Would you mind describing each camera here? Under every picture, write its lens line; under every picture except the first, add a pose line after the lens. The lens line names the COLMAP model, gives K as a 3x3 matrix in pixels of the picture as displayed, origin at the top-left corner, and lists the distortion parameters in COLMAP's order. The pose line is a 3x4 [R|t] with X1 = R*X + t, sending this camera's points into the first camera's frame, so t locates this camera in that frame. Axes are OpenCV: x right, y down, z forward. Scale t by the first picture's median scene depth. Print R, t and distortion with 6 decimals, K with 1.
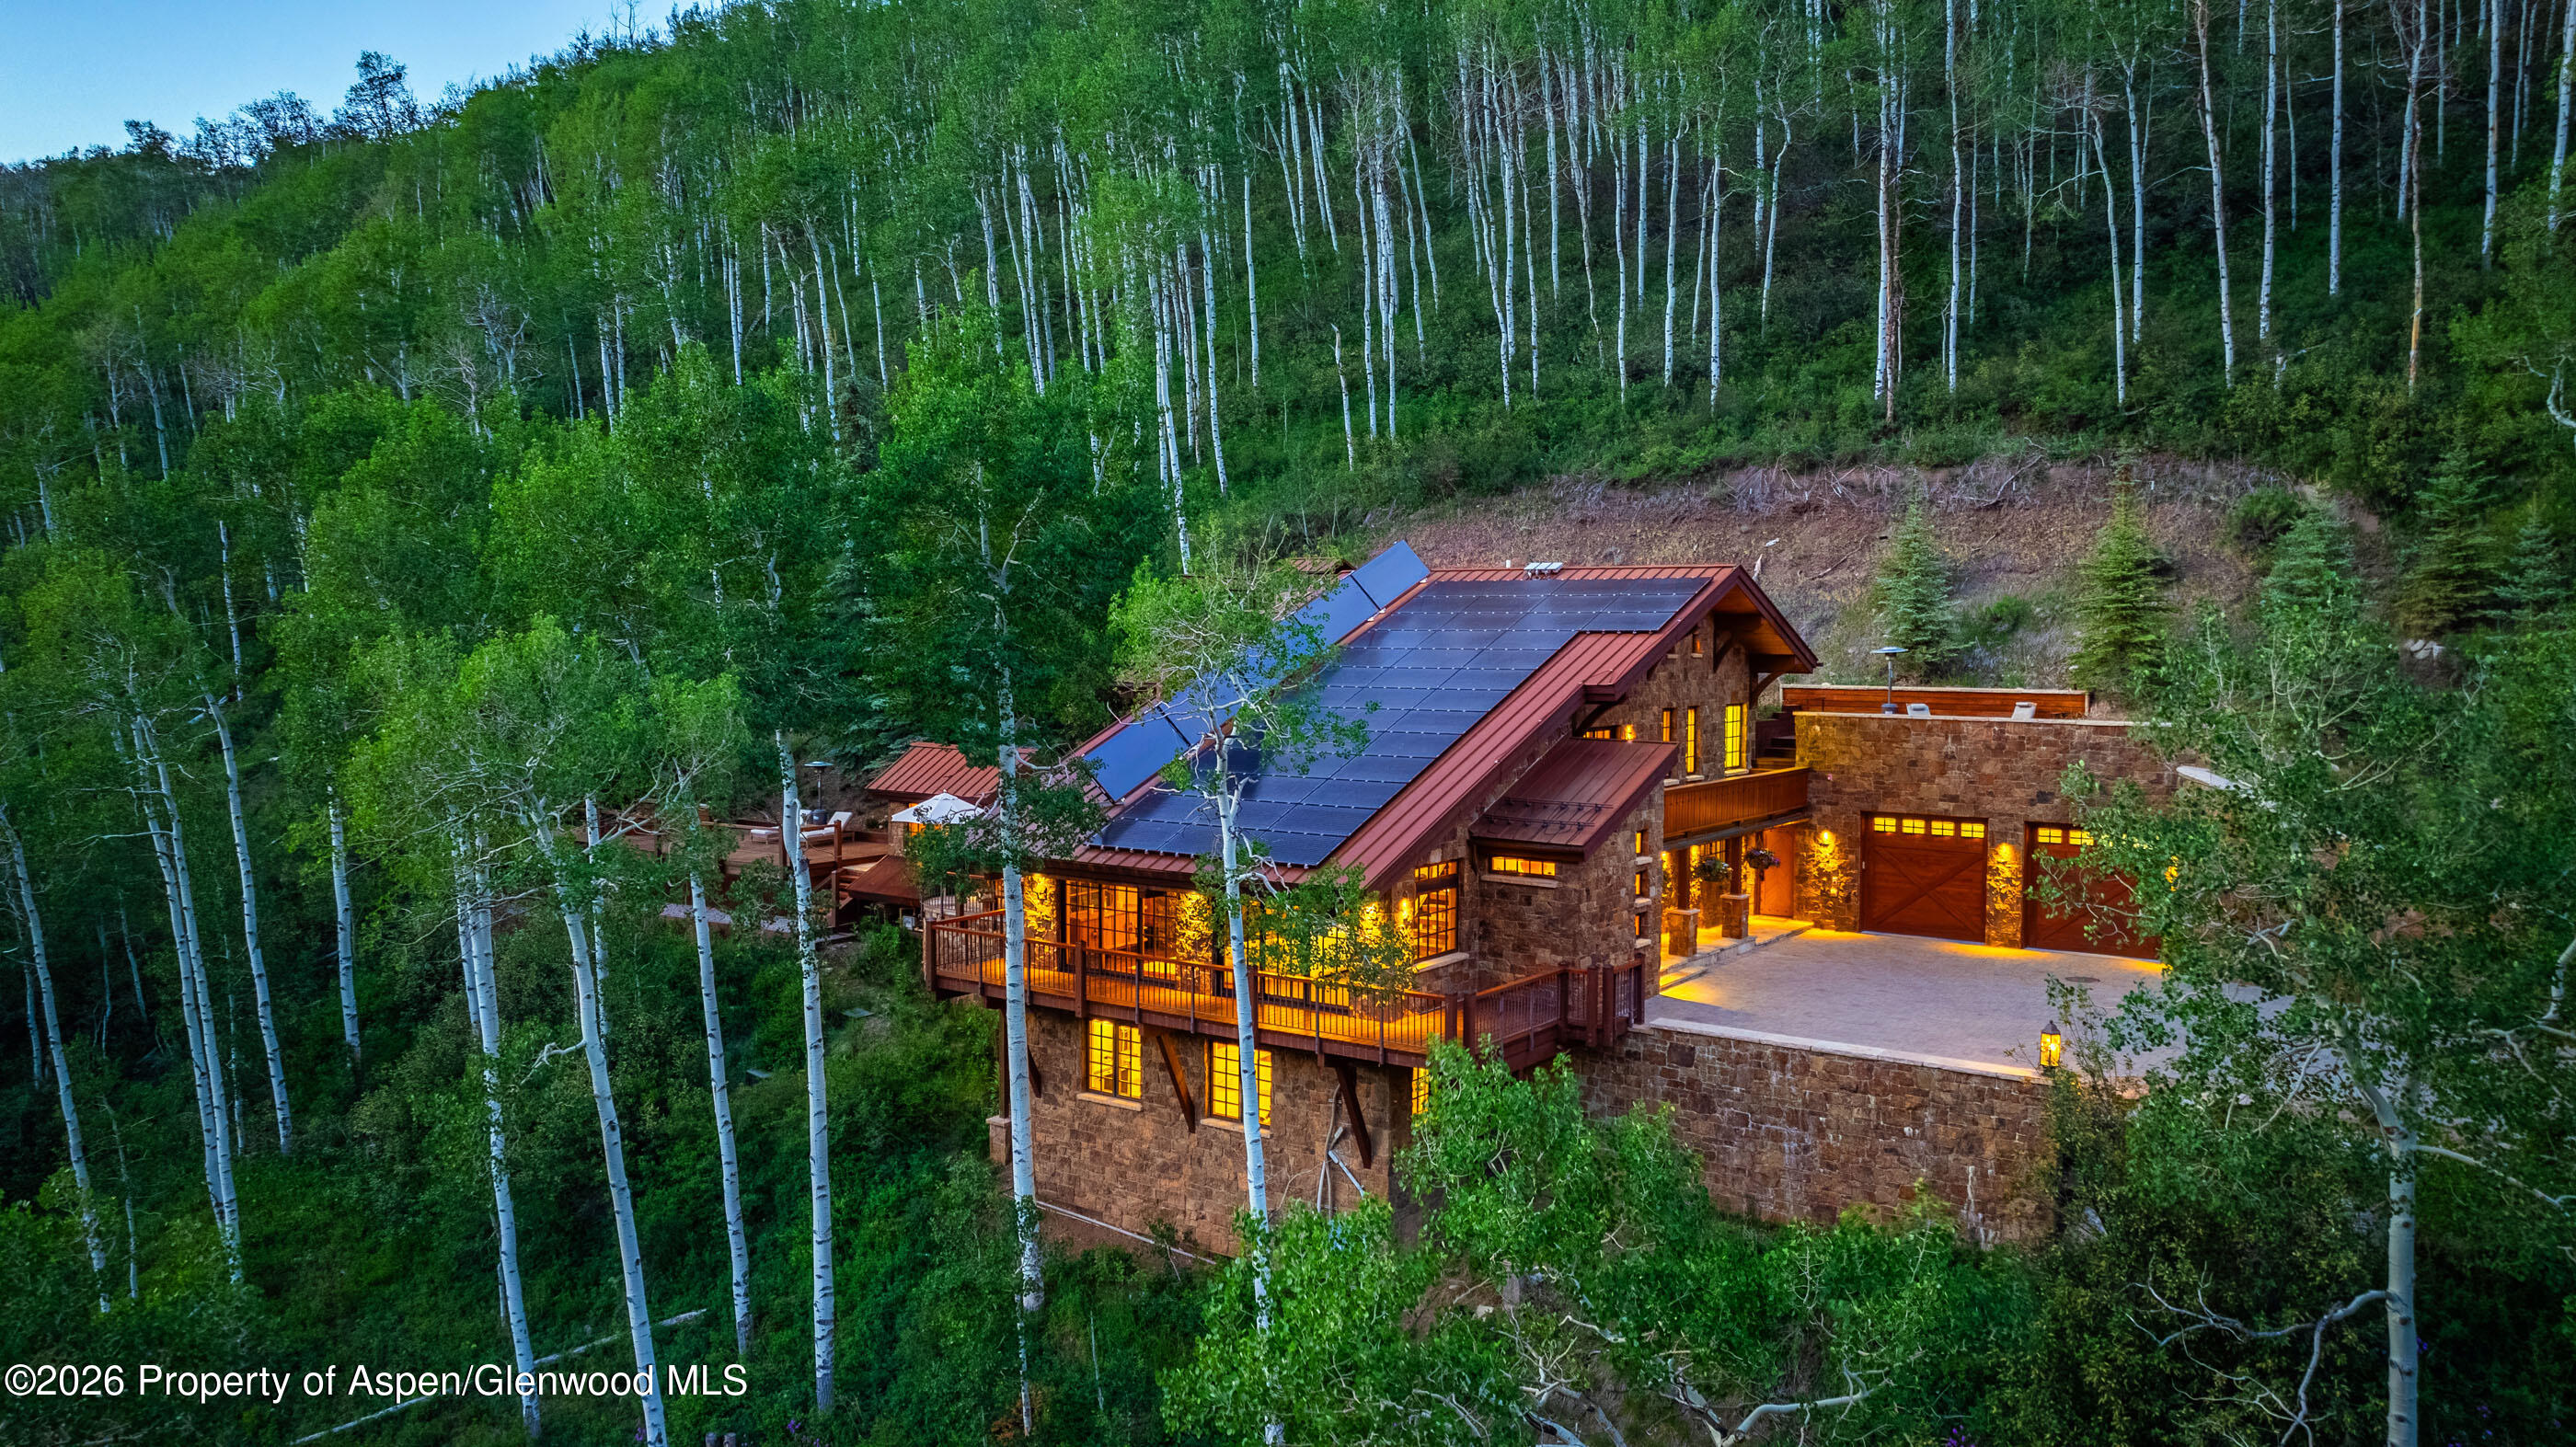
lens RADIAL K [[1813.7, 0, 1290.3], [0, 1813.7, 737.2], [0, 0, 1]] dist [-0.031688, 0.023682]
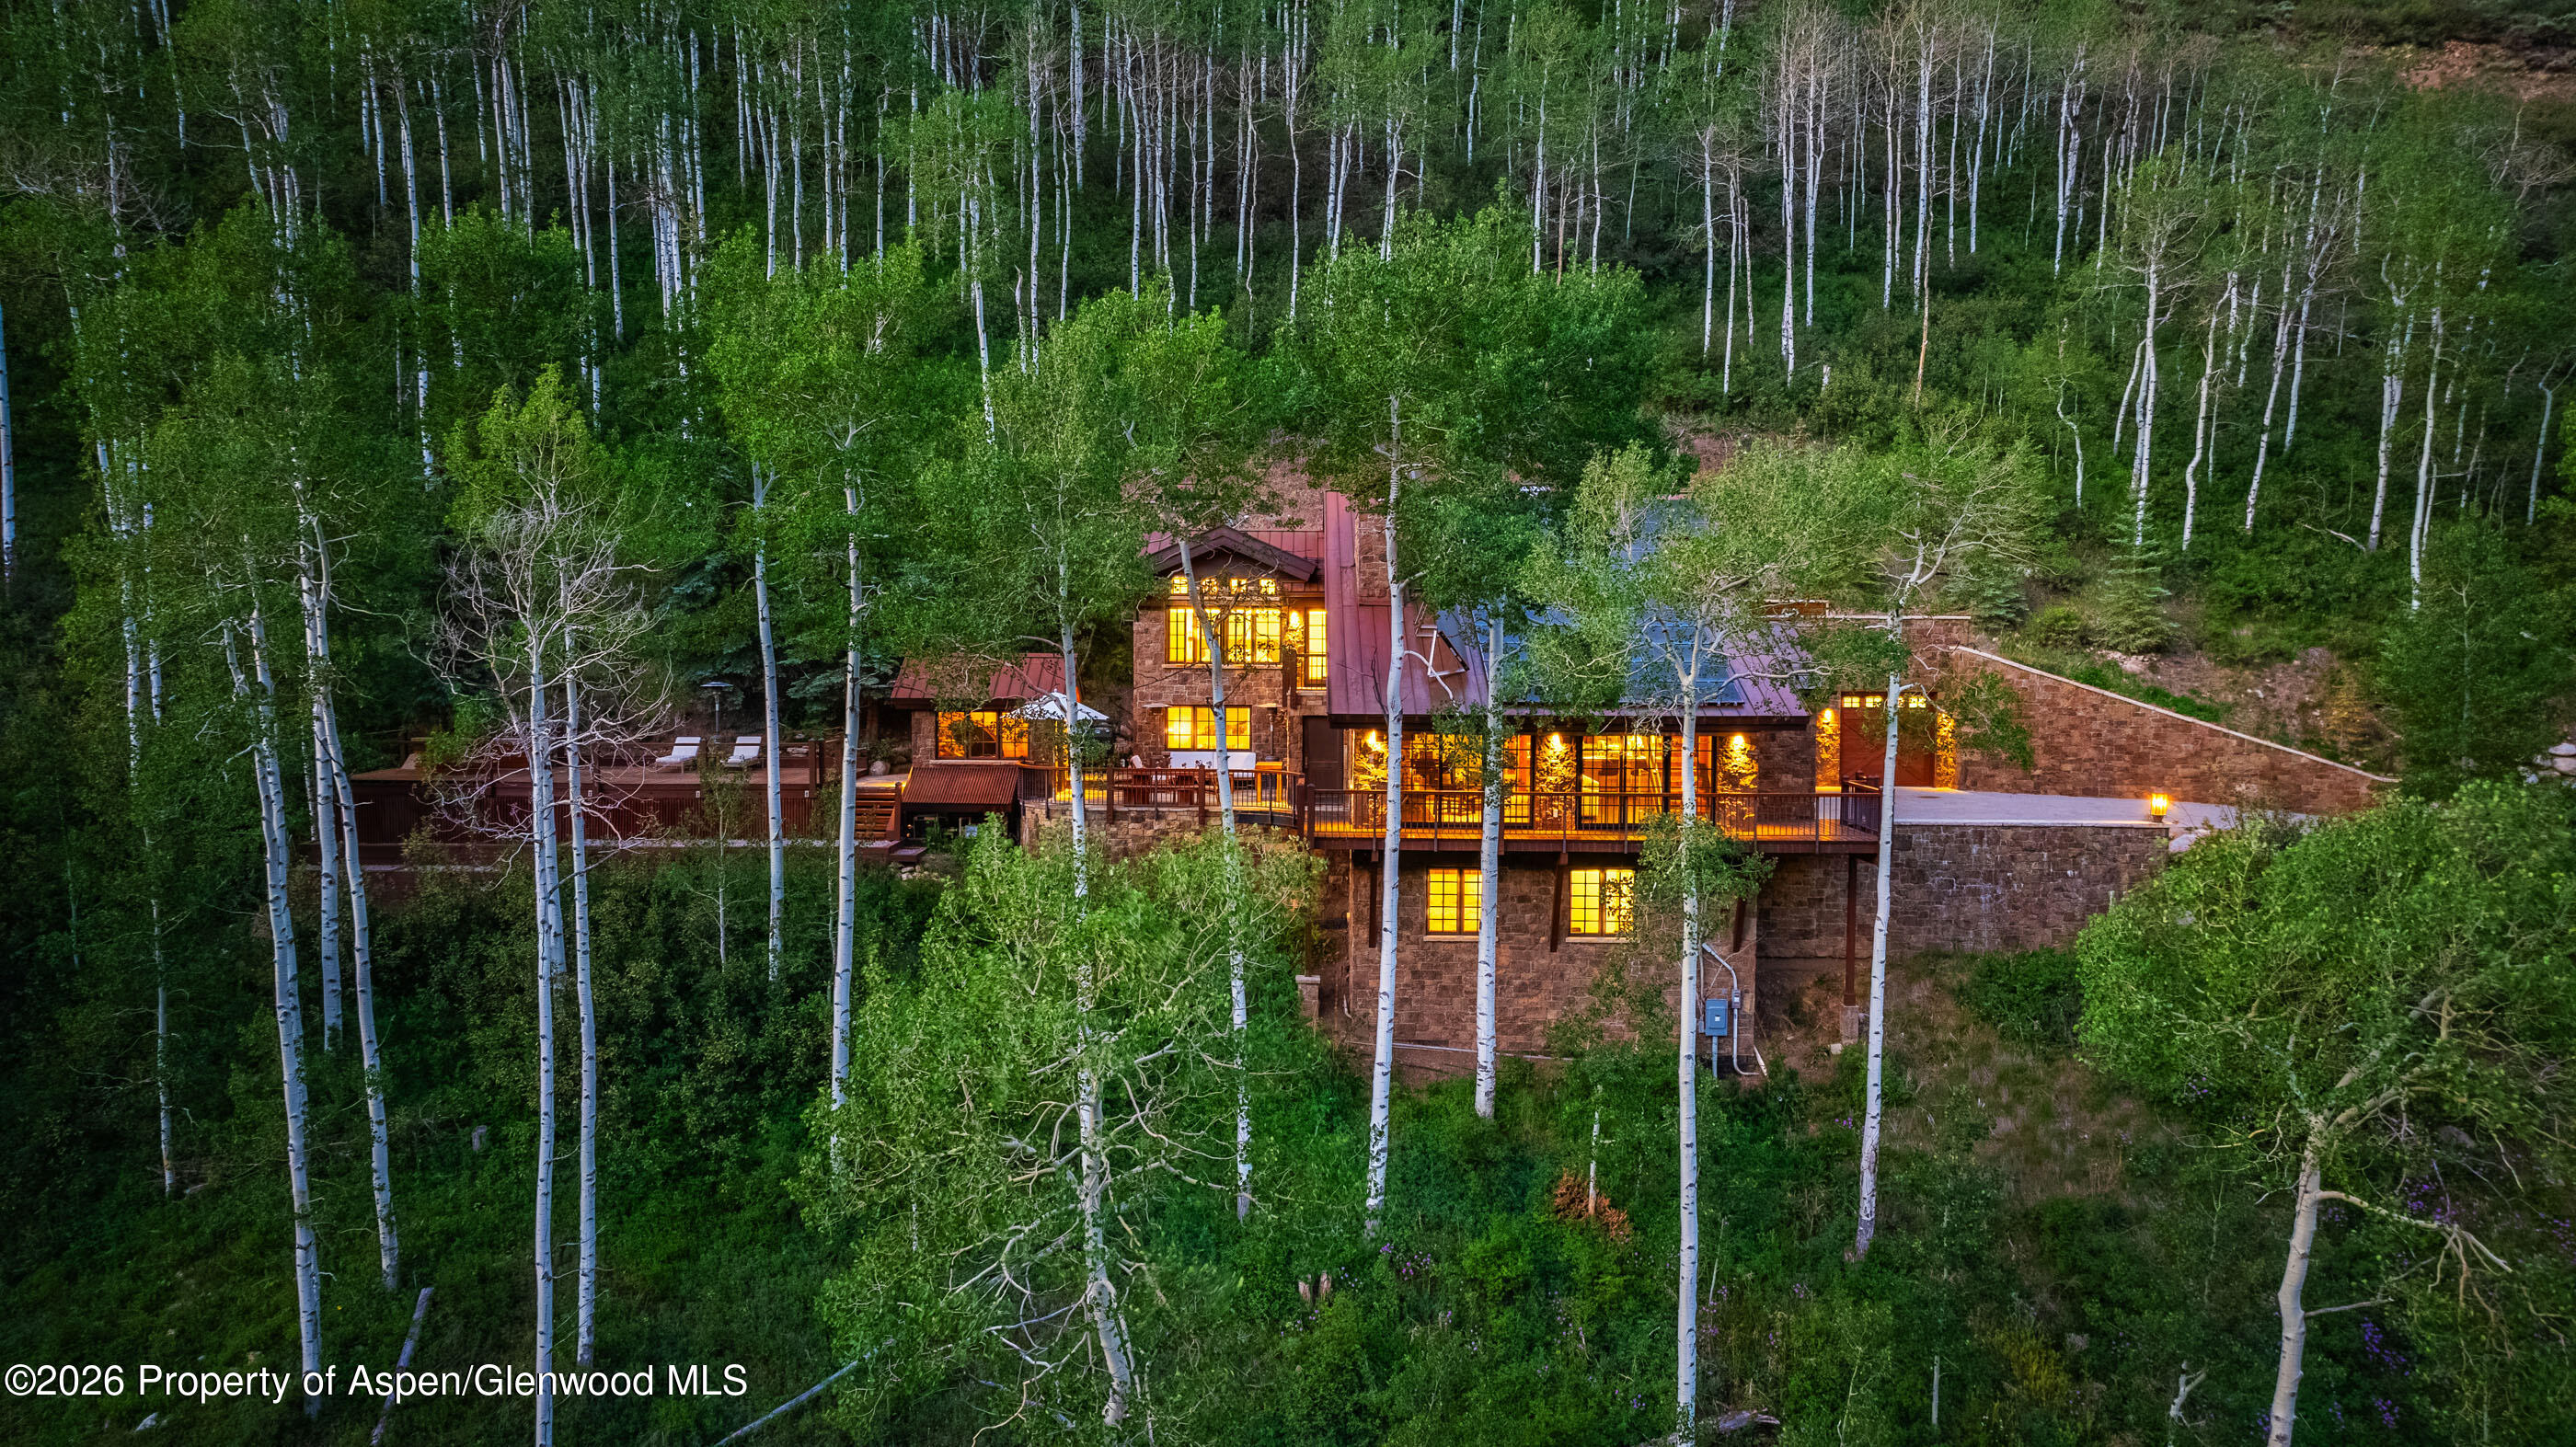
lens RADIAL K [[1813.7, 0, 1291.8], [0, 1813.7, 729.2], [0, 0, 1]] dist [-0.031688, 0.023682]
pose [[0.823267, -0.029678, 0.566879, -0.688433], [0.031696, 0.999478, 0.006295, 0.052070], [-0.566769, 0.012786, 0.823777, 0.114532]]
